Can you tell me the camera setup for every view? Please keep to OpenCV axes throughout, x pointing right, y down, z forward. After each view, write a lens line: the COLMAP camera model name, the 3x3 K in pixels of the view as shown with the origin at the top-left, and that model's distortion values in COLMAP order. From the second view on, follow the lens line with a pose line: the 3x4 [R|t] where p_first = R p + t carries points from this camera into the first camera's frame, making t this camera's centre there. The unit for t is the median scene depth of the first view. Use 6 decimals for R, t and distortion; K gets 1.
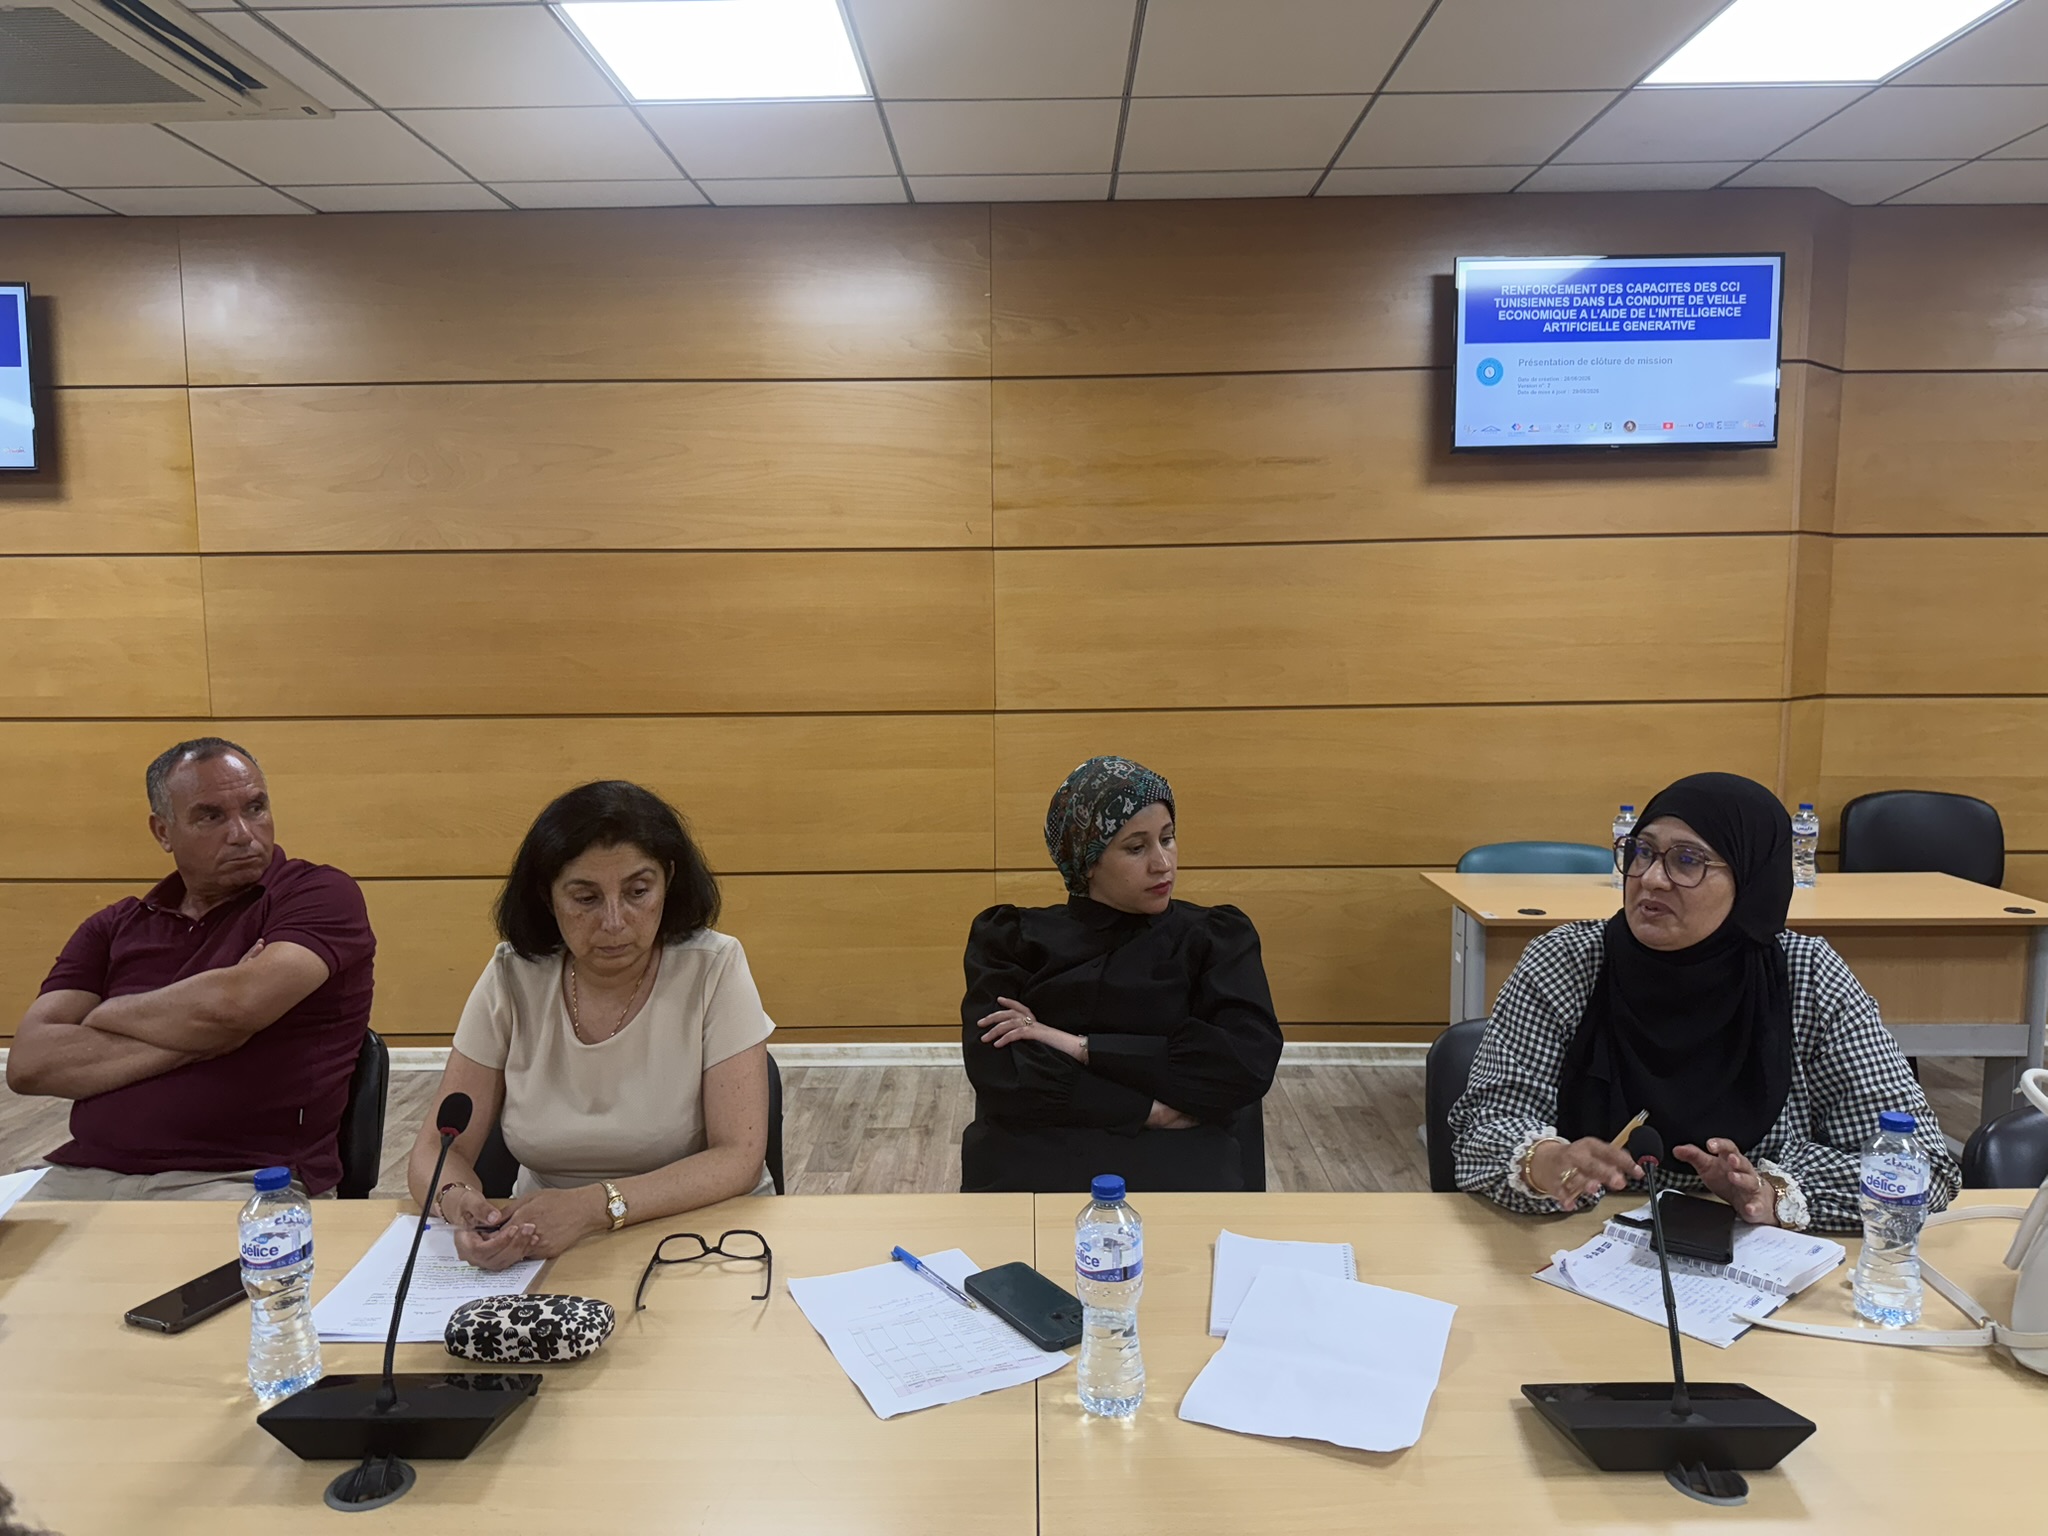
lens RADIAL K [[1442.6, 0, 1024.6], [0, 1442.6, 772.4], [0, 0, 1]] dist [0.060497, -0.089452]
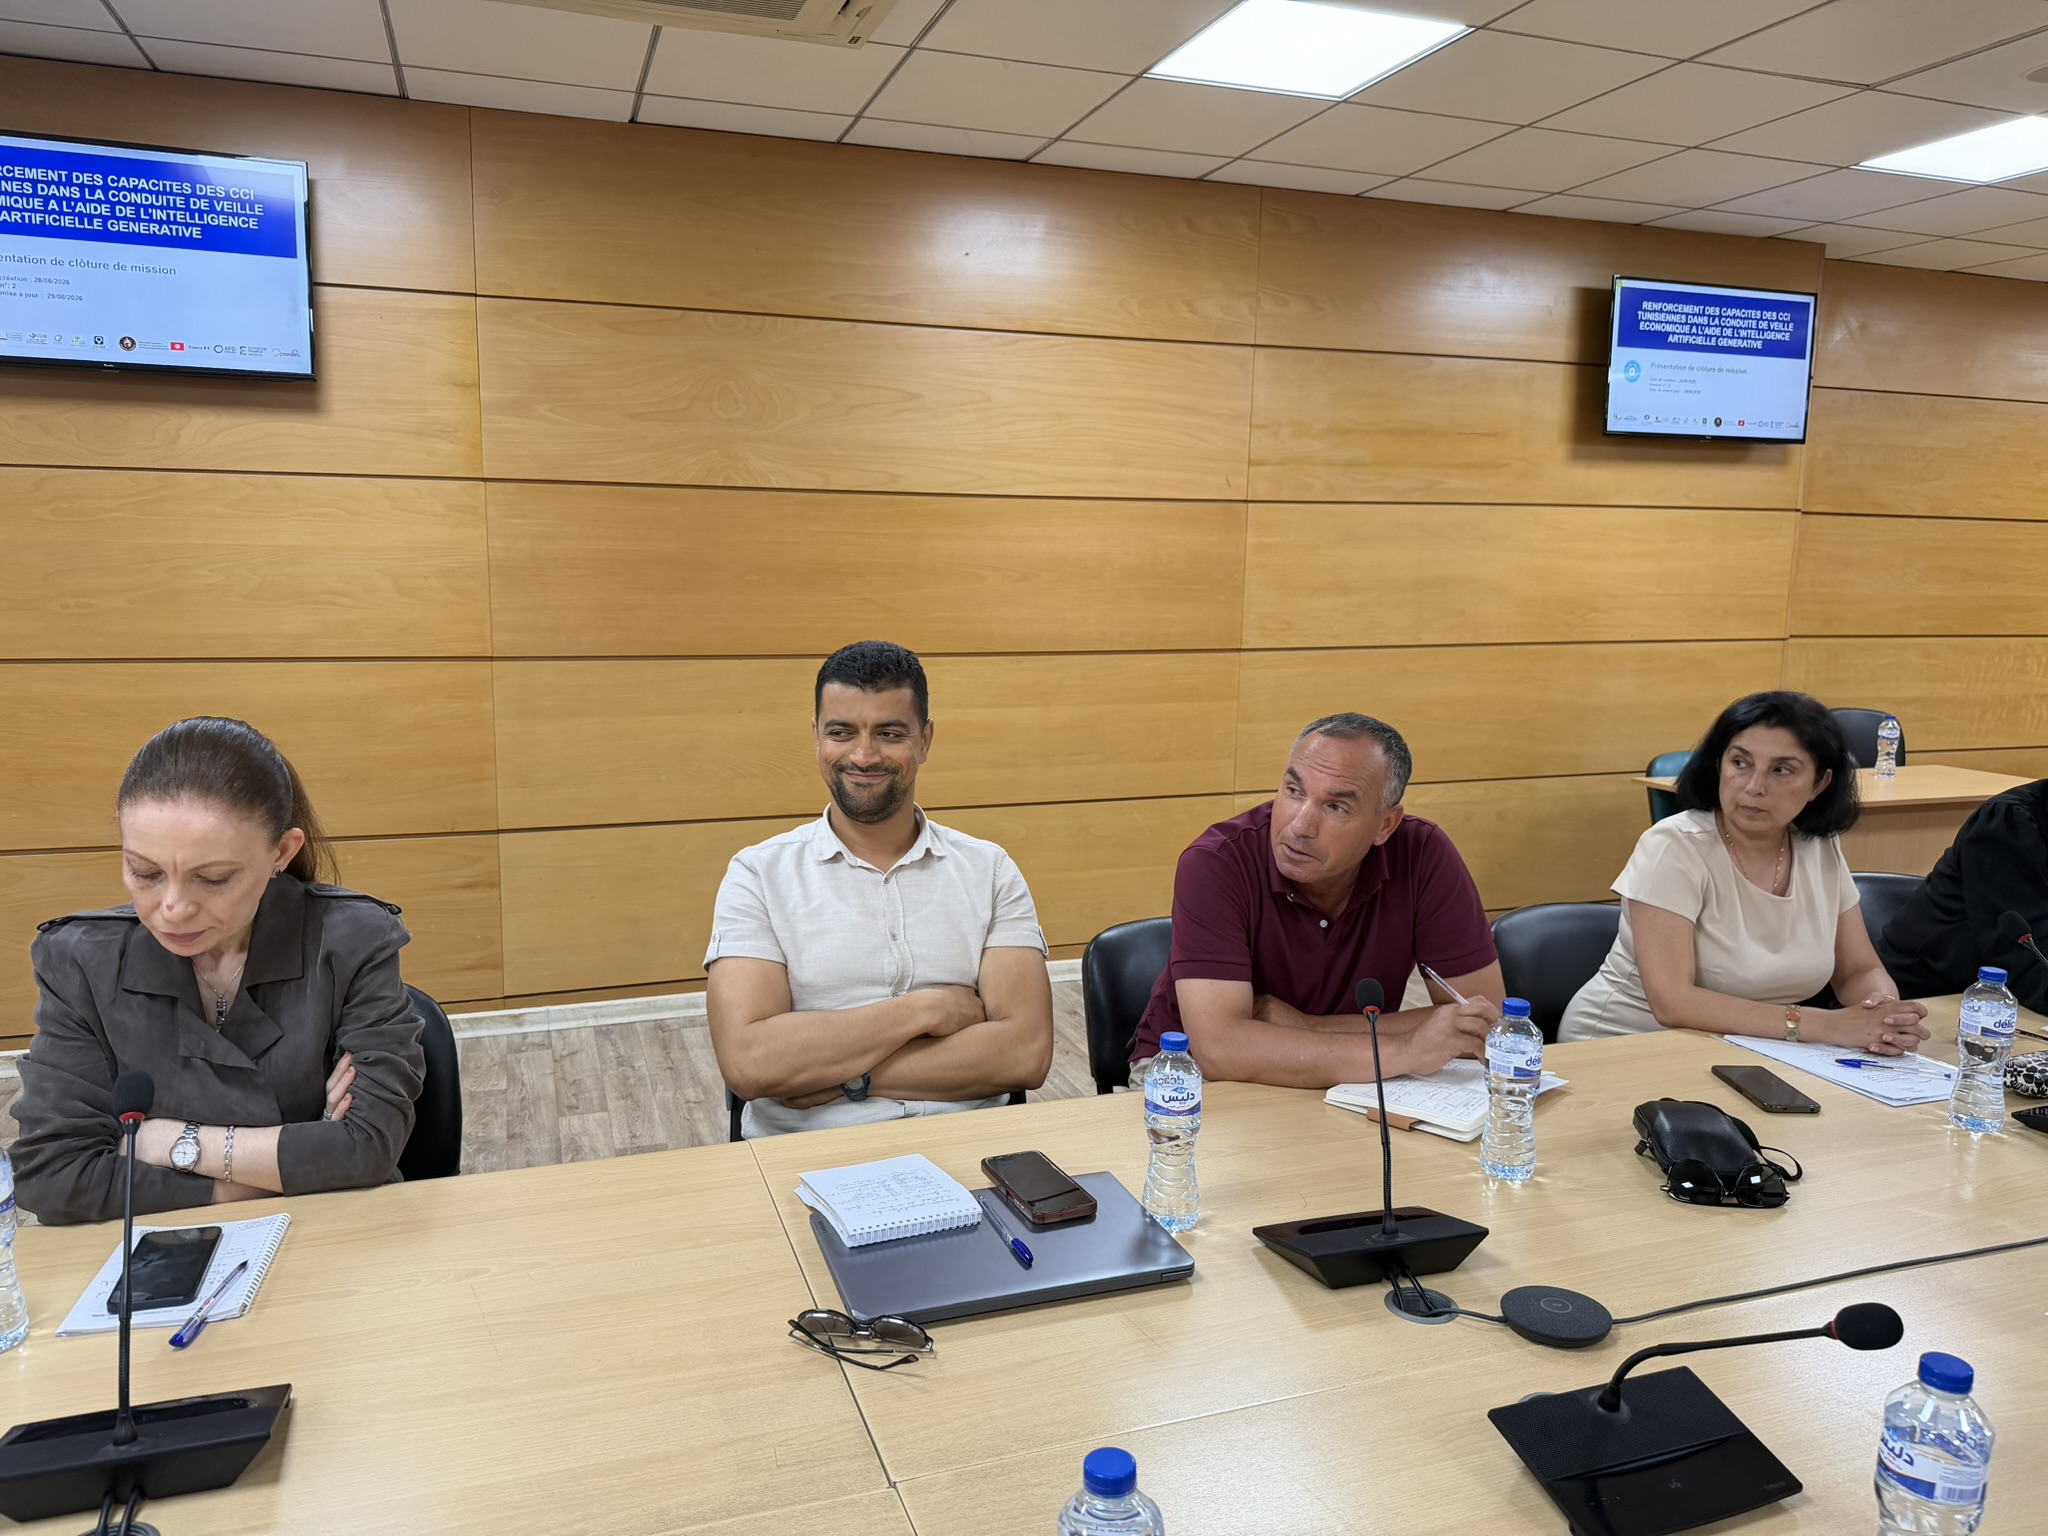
lens RADIAL K [[1424.3, 0, 1022.1], [0, 1424.3, 780.9], [0, 0, 1]] dist [0.004325, -0.009324]
pose [[0.940476, -0.033379, 0.338217, -0.559304], [0.016923, 0.998530, 0.051489, -0.000633], [-0.339438, -0.042700, 0.939659, 0.028786]]
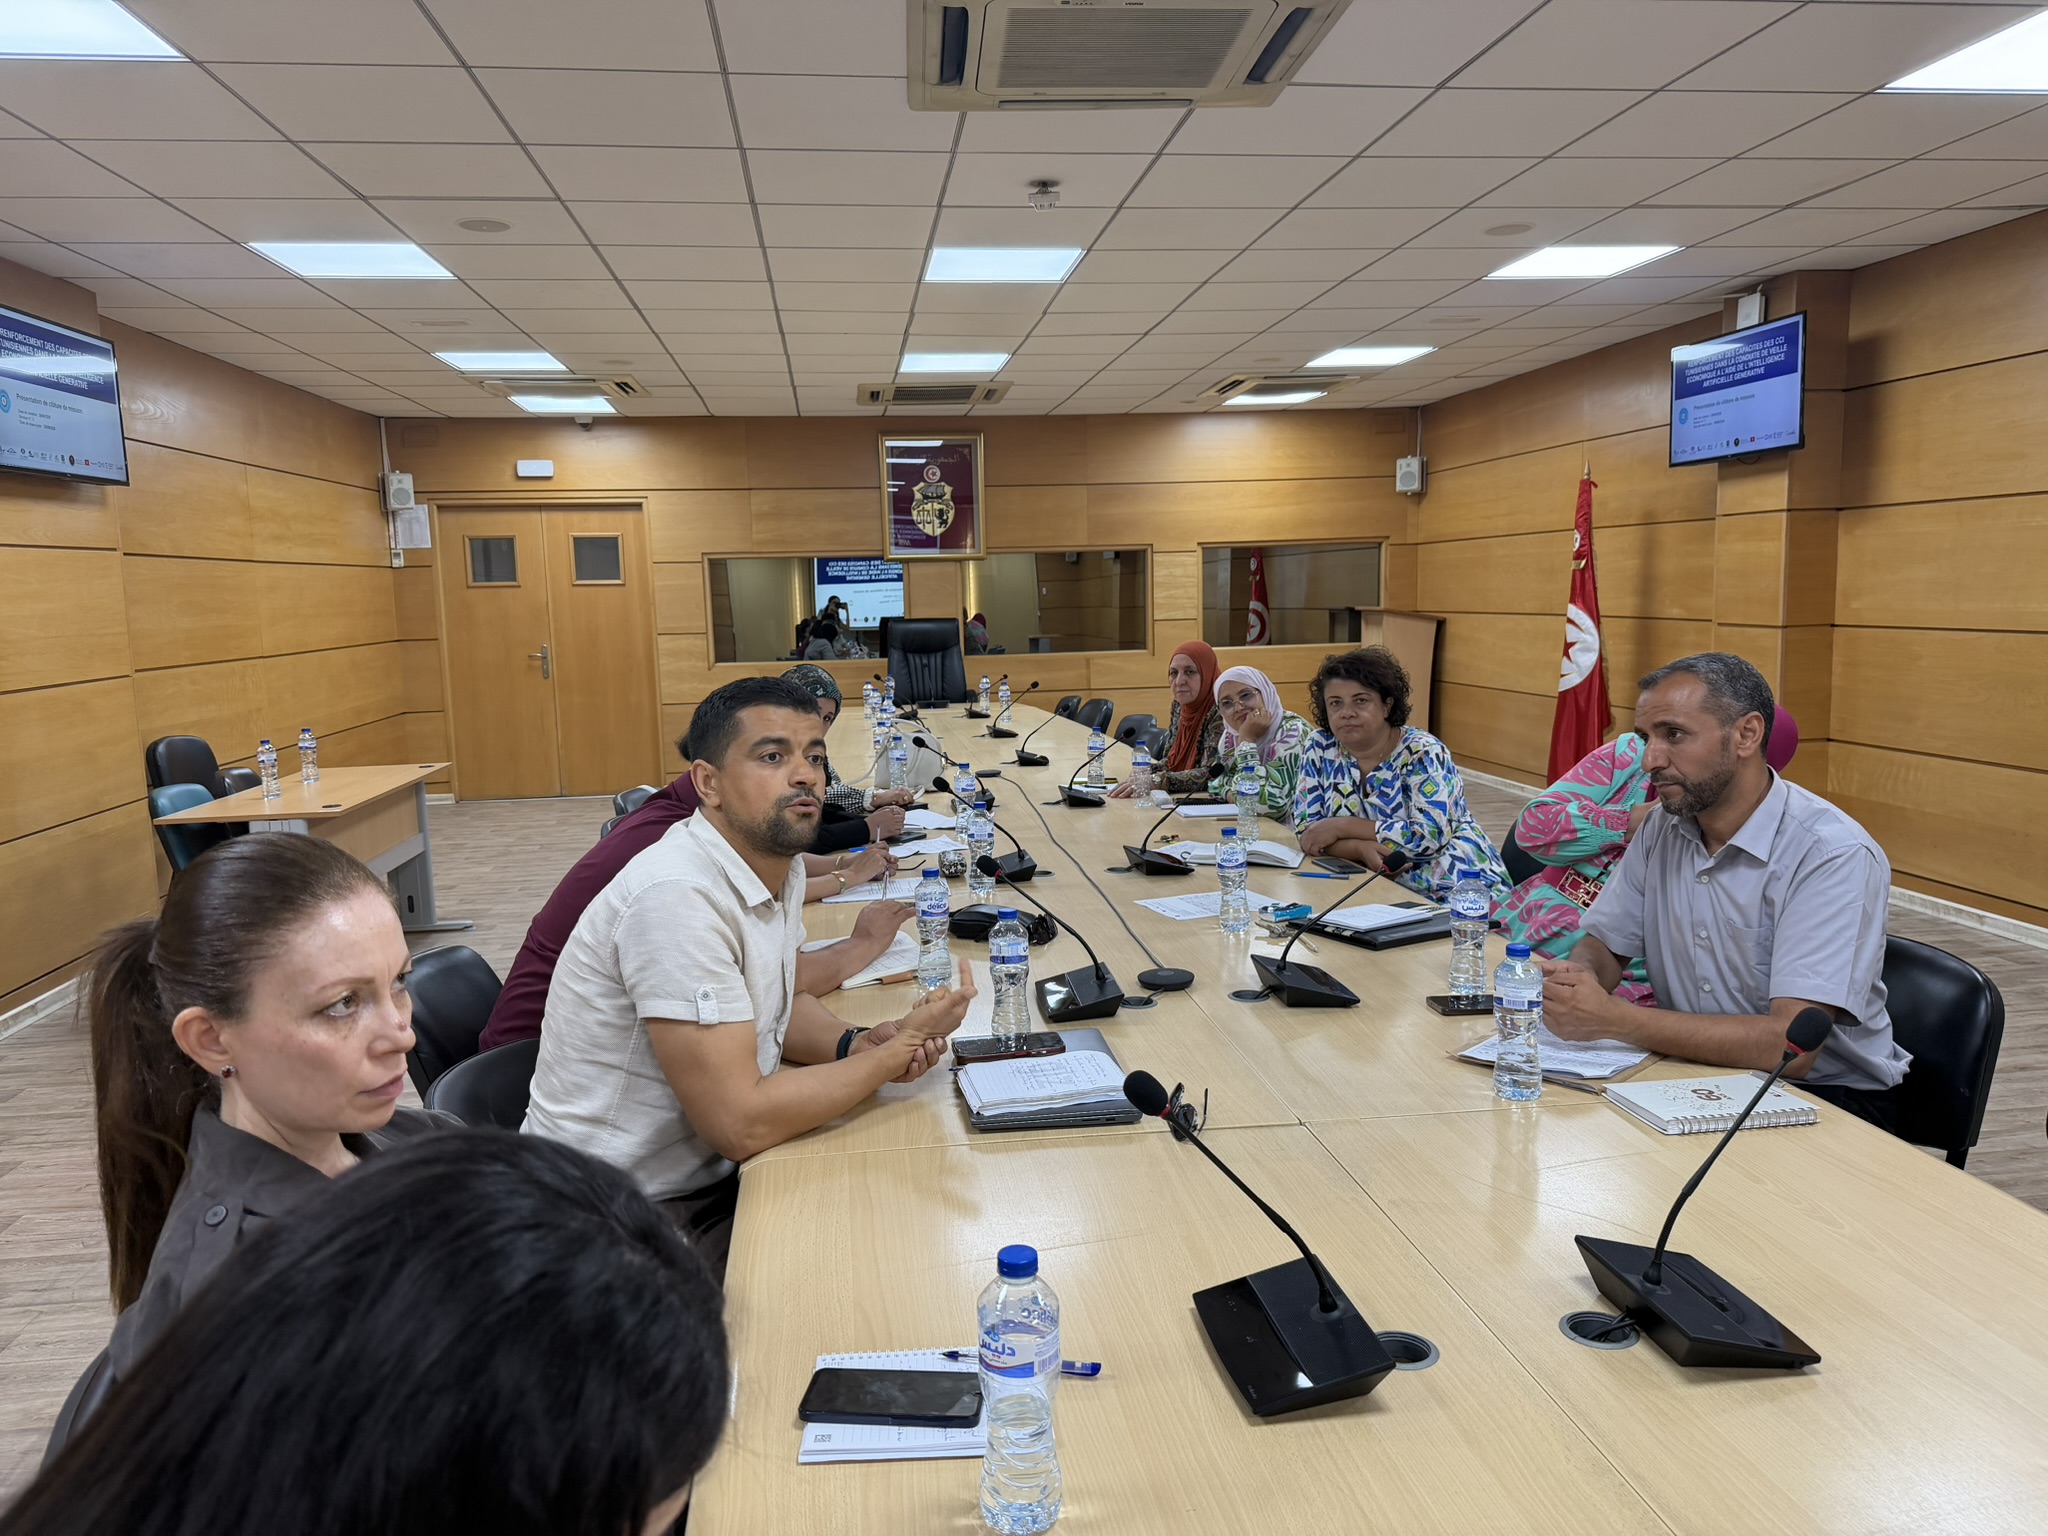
lens RADIAL K [[1442.6, 0, 1024.6], [0, 1442.6, 772.4], [0, 0, 1]] dist [0.060497, -0.089452]
pose [[0.145575, 0.128281, -0.980995, 1.774698], [-0.038150, 0.991549, 0.124000, -0.054005], [0.988611, 0.019374, 0.149239, 0.042060]]
